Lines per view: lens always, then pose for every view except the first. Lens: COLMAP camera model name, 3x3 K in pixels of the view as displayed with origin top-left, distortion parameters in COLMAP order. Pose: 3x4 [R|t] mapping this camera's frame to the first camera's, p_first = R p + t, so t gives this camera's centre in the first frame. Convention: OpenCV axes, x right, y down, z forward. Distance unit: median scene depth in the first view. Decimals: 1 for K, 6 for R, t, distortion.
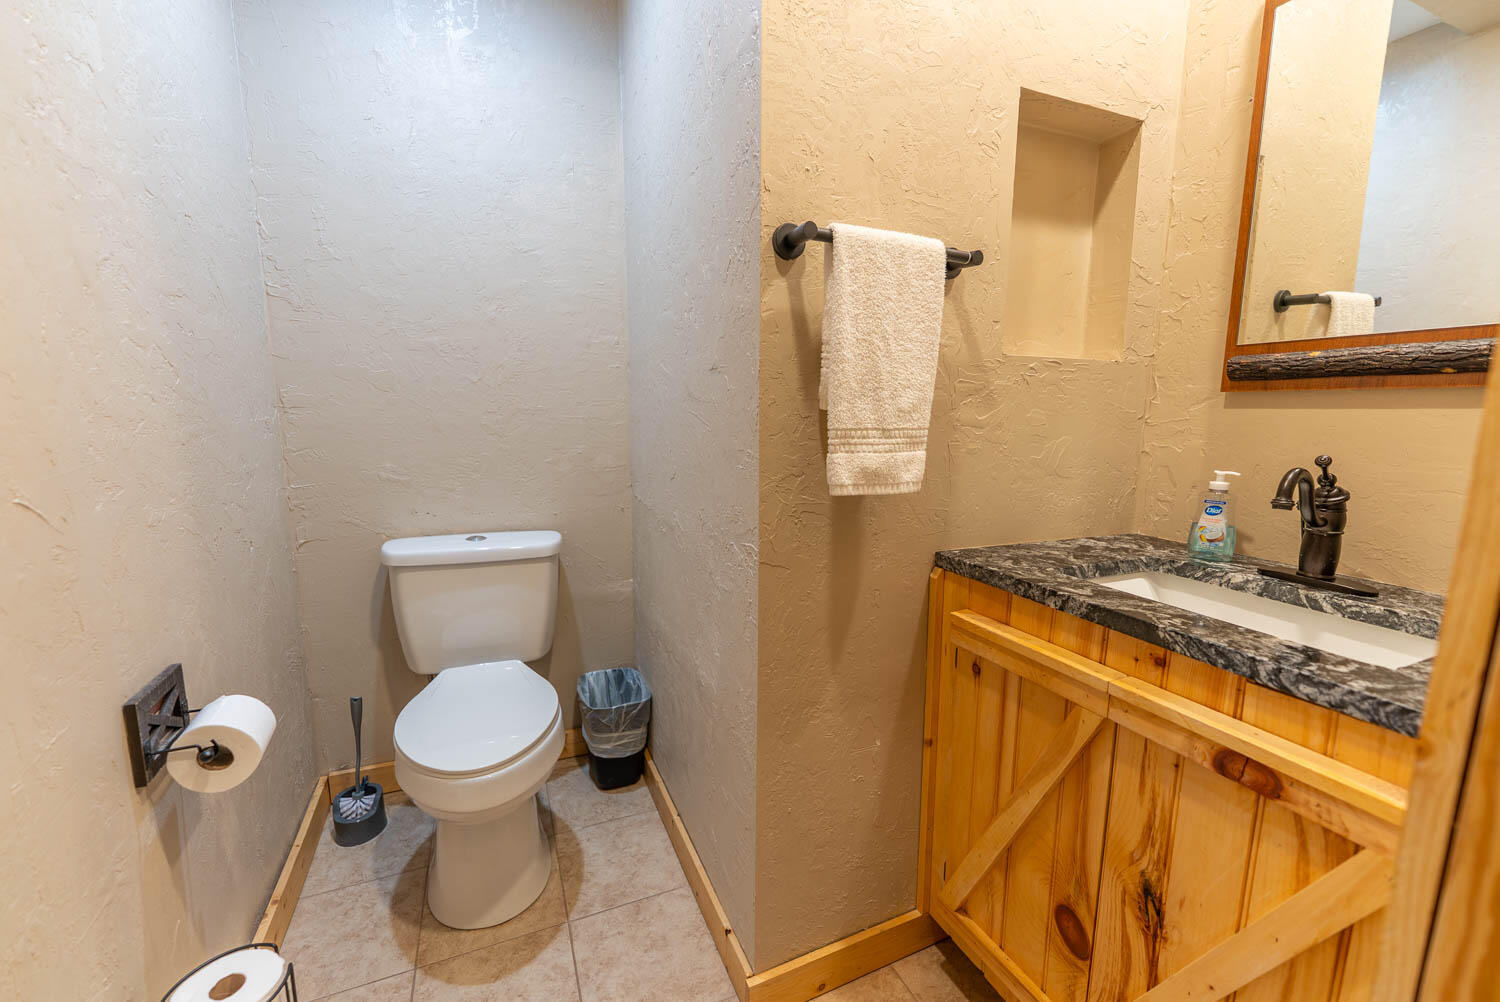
lens RADIAL K [[597.8, 0, 744.1], [0, 597.8, 503.7], [0, 0, 1]] dist [0.003566, -0.000611]
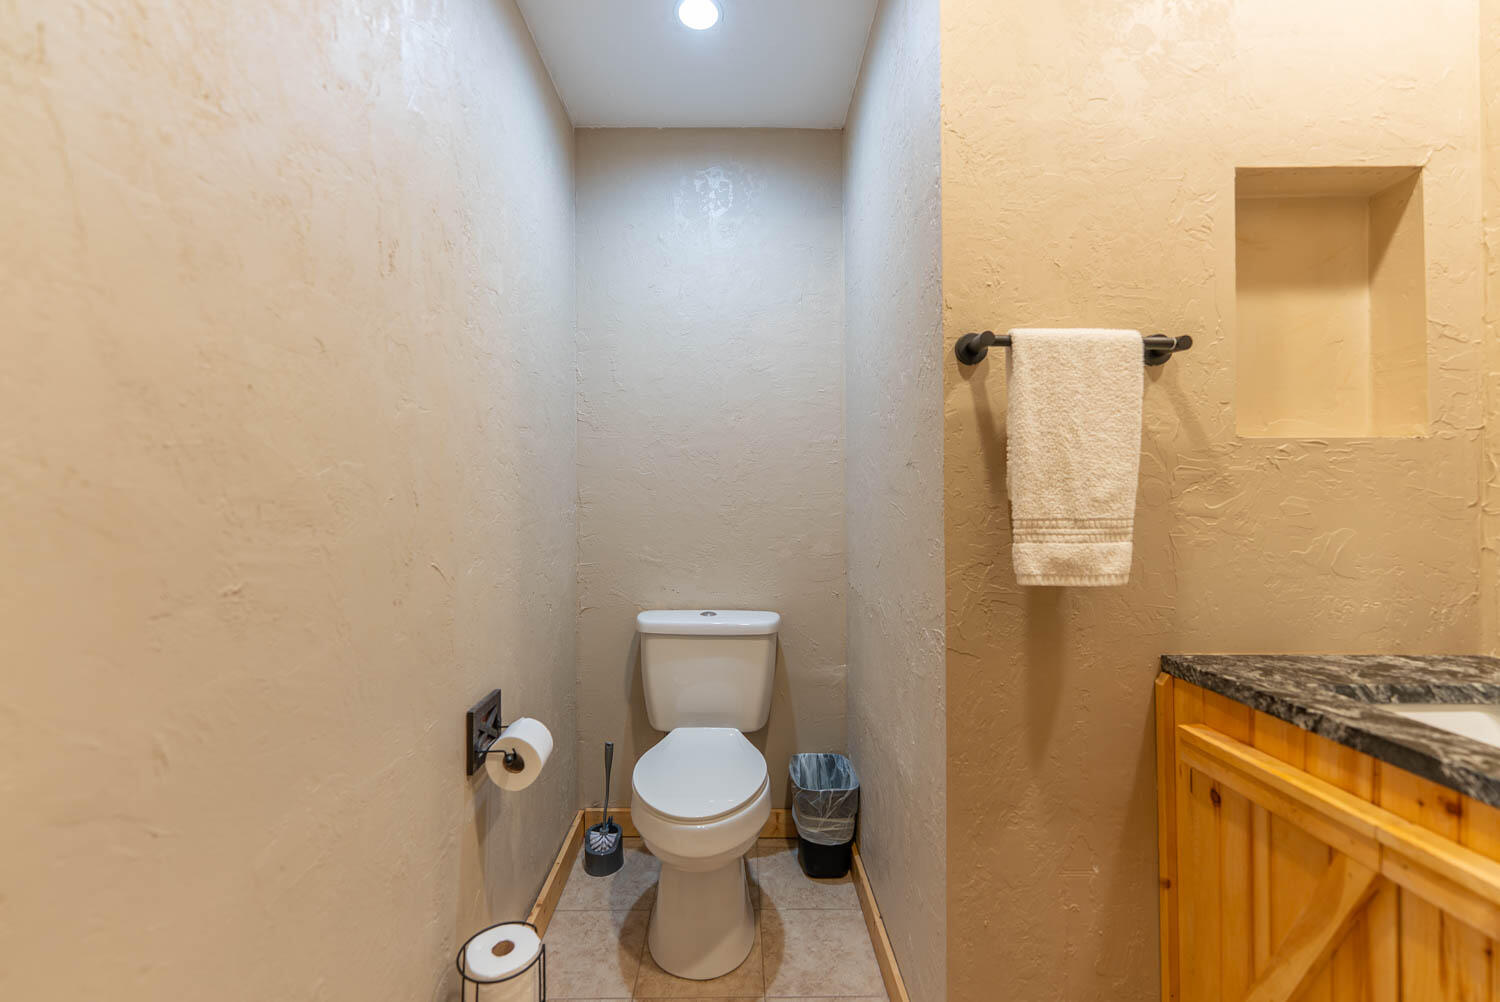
lens RADIAL K [[597.8, 0, 744.1], [0, 597.8, 503.7], [0, 0, 1]] dist [0.003566, -0.000611]
pose [[0.926658, -0.009875, -0.375775, 0.083332], [-0.046878, 0.988815, -0.141586, 0.013173], [0.372970, 0.148818, 0.915831, -0.095725]]
